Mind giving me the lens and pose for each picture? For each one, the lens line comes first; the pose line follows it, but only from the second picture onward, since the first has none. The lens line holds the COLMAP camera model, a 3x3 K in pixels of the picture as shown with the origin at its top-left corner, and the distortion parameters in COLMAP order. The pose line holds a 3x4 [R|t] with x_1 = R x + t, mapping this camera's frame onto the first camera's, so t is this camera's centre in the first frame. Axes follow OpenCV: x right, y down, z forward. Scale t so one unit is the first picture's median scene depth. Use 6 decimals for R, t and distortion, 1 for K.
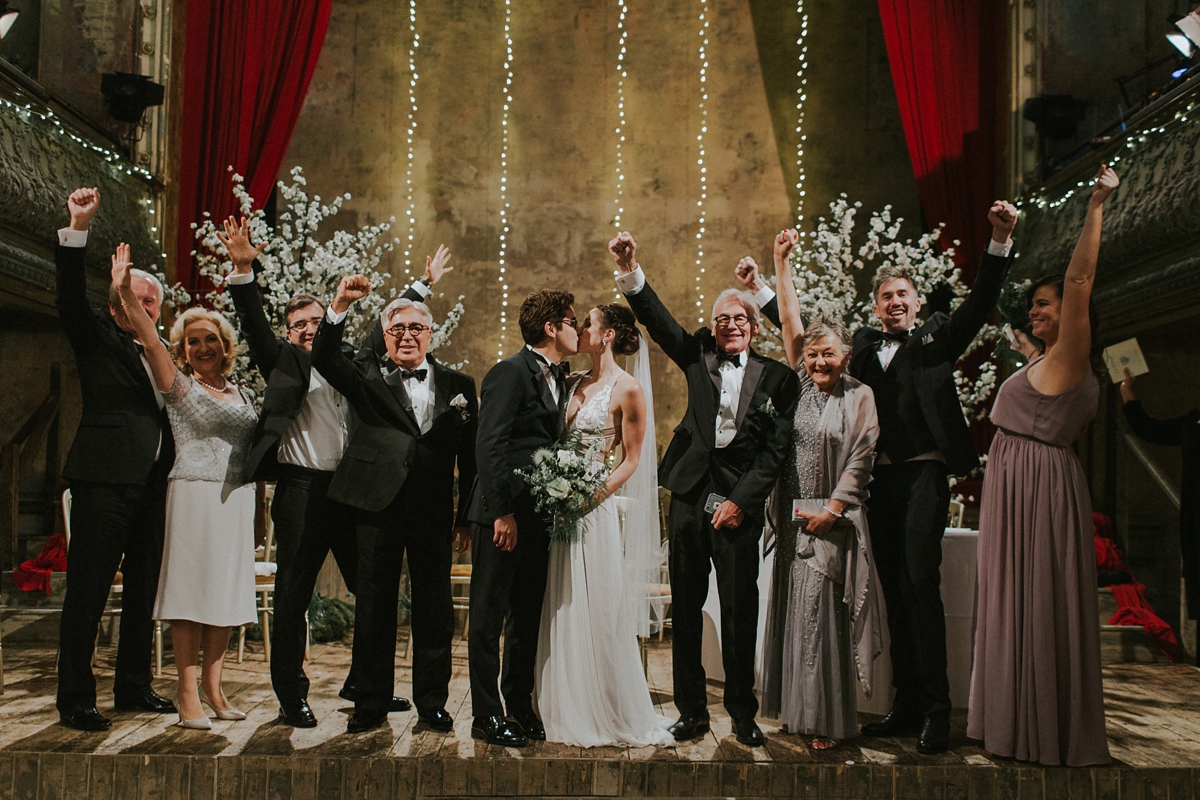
lens RADIAL K [[1225.5, 0, 600.0], [0, 1225.5, 378.8], [0, 0, 1]] dist [-0.016502, 0.001683]
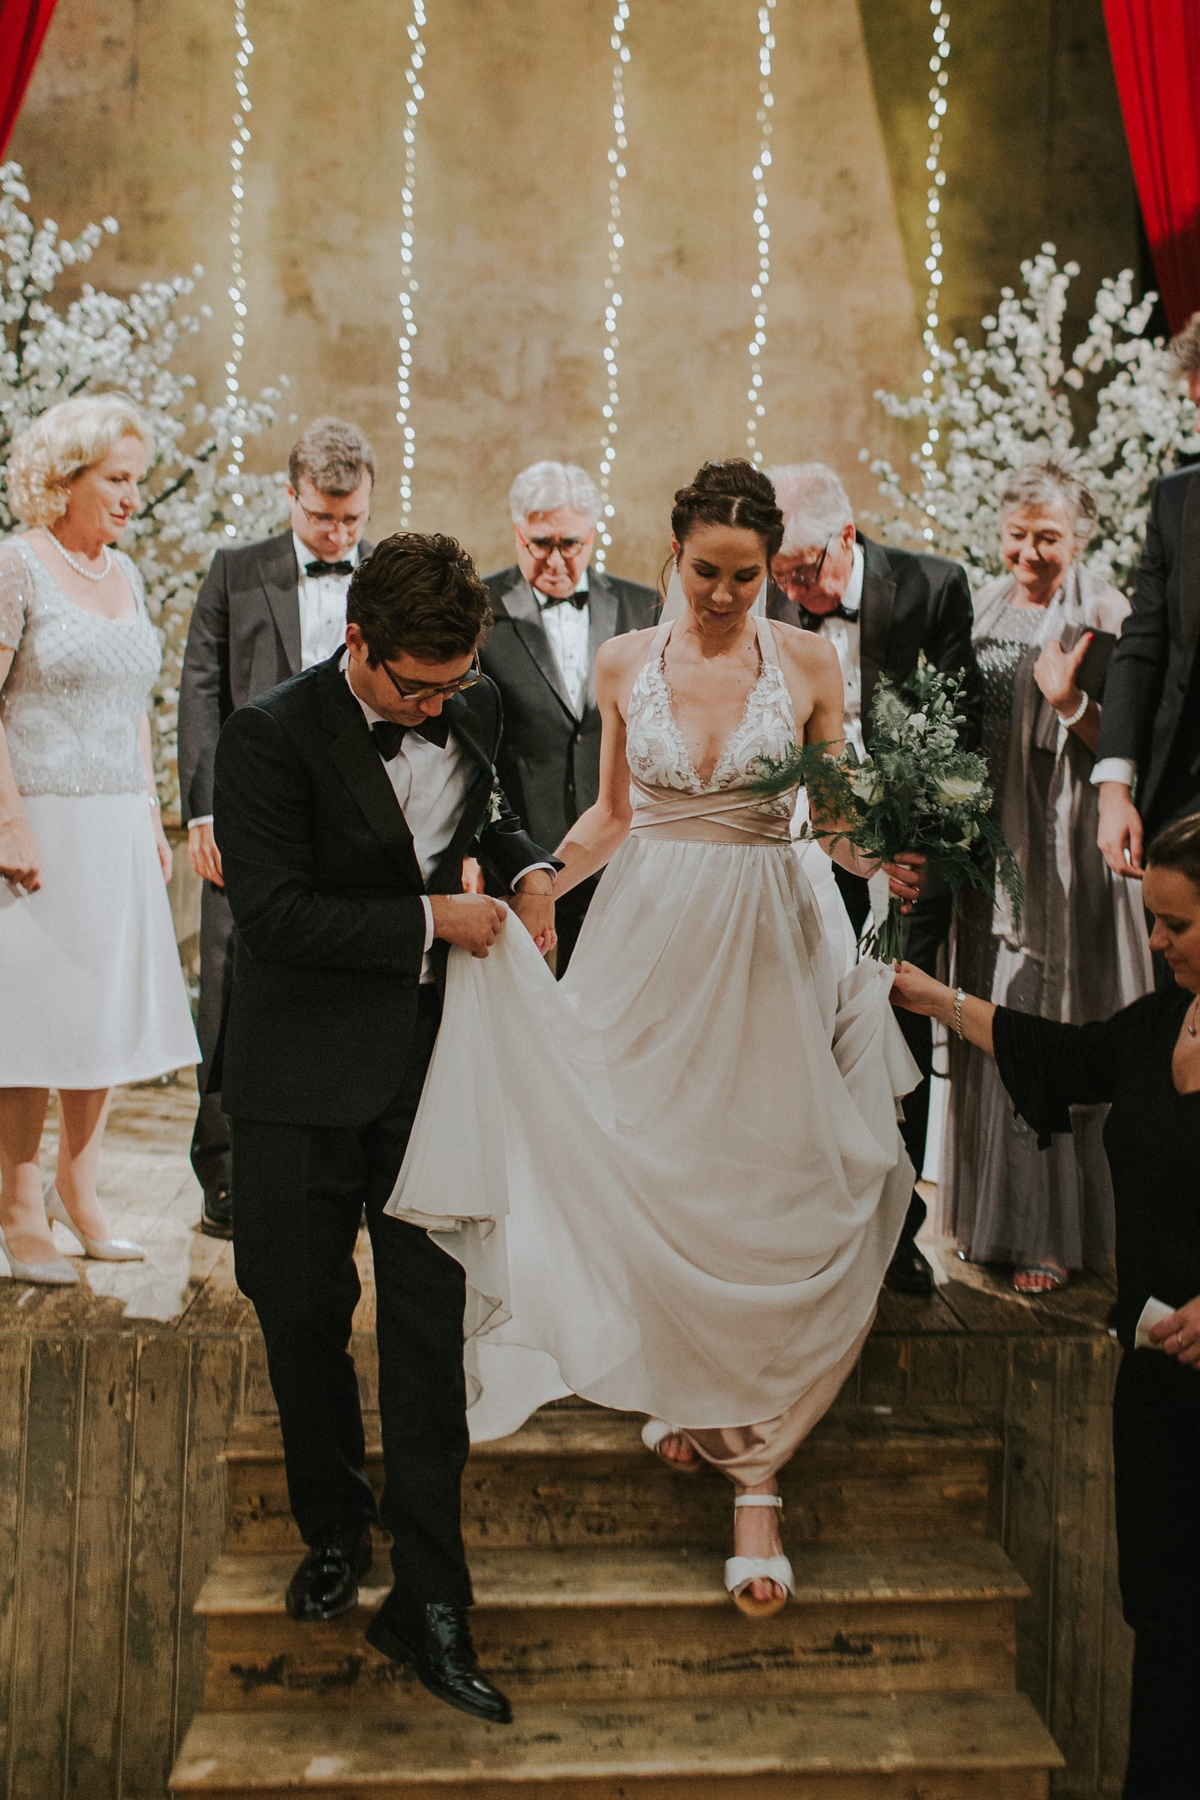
lens RADIAL K [[1896.1, 0, 671.4], [0, 1896.1, 738.3], [0, 0, 1]] dist [-0.013795, -0.009407]
pose [[0.997715, 0.008785, 0.066992, -0.017530], [-0.012521, 0.998377, 0.055558, 0.017799], [-0.066395, -0.056270, 0.996205, 0.146607]]
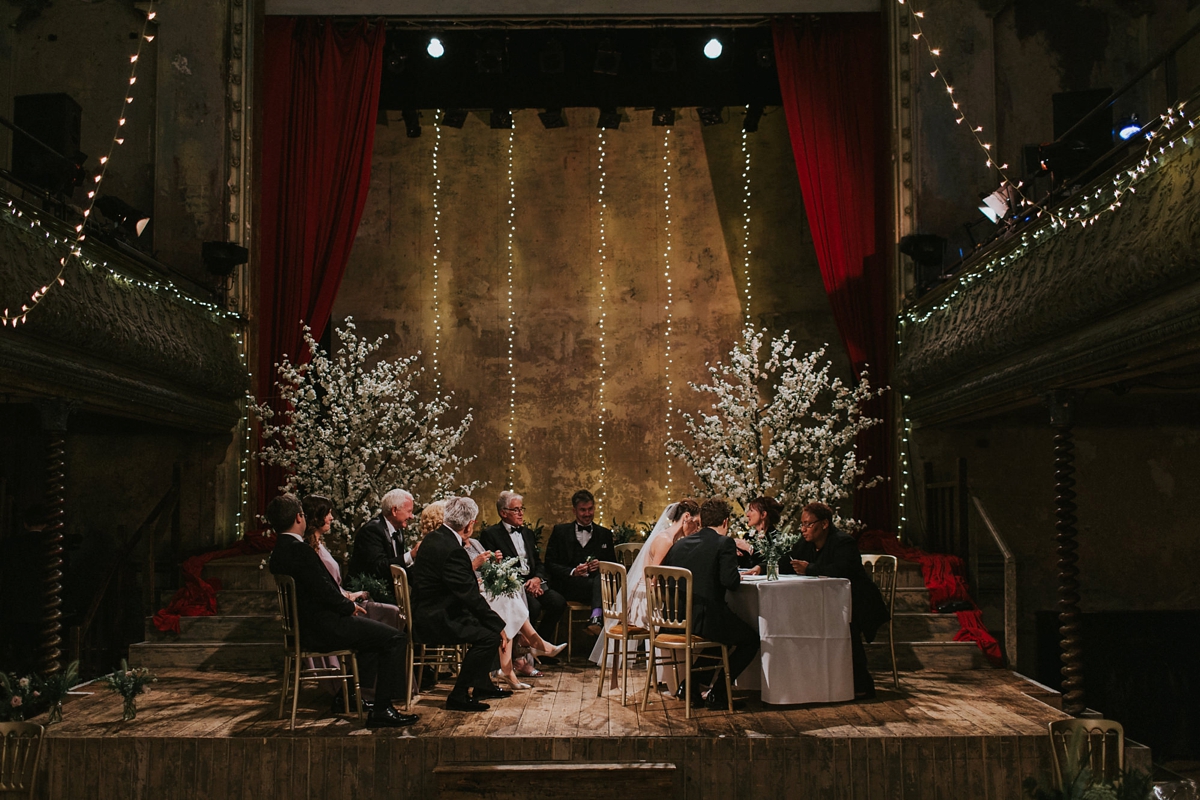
lens RADIAL K [[1225.5, 0, 600.0], [0, 1225.5, 378.8], [0, 0, 1]] dist [-0.016502, 0.001683]
pose [[0.999037, -0.025914, -0.035397, 0.067581], [0.025300, 0.999524, -0.017679, -0.061125], [0.035838, 0.016766, 0.999217, -0.303540]]
